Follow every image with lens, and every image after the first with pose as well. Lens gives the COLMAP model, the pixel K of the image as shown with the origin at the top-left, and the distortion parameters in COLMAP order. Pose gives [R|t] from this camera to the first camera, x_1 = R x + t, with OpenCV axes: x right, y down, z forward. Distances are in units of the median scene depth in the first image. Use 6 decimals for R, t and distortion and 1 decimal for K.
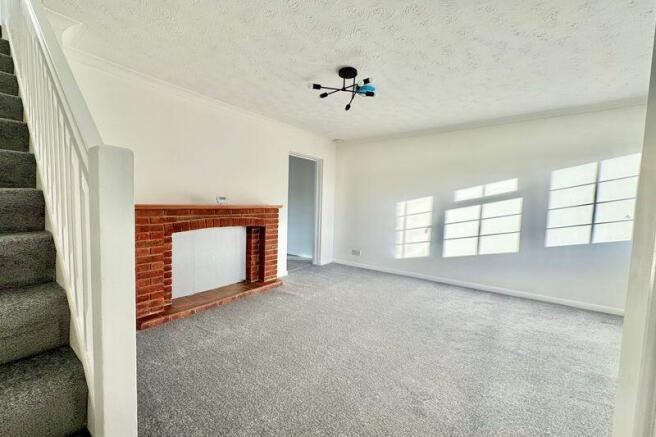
lens RADIAL K [[260.7, 0, 328.1], [0, 260.7, 220.9], [0, 0, 1]] dist [-0.000413, -0.000170]
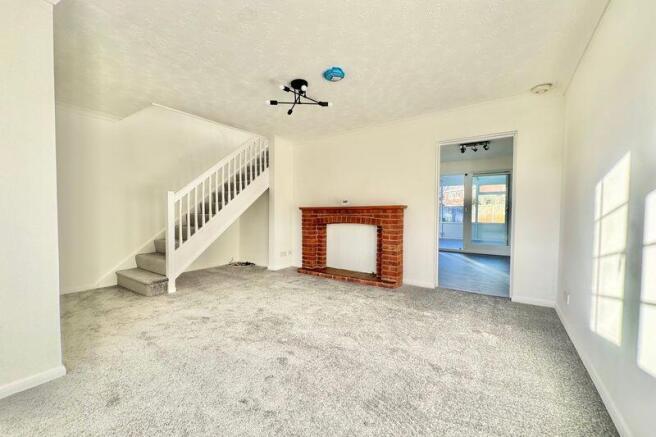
lens RADIAL K [[260.7, 0, 327.0], [0, 260.7, 218.4], [0, 0, 1]] dist [-0.000413, -0.000170]
pose [[0.028548, 0.004614, -0.999582, 0.789949], [-0.063609, 0.997971, 0.002790, 0.002262], [0.997567, 0.063503, 0.028783, 0.742187]]
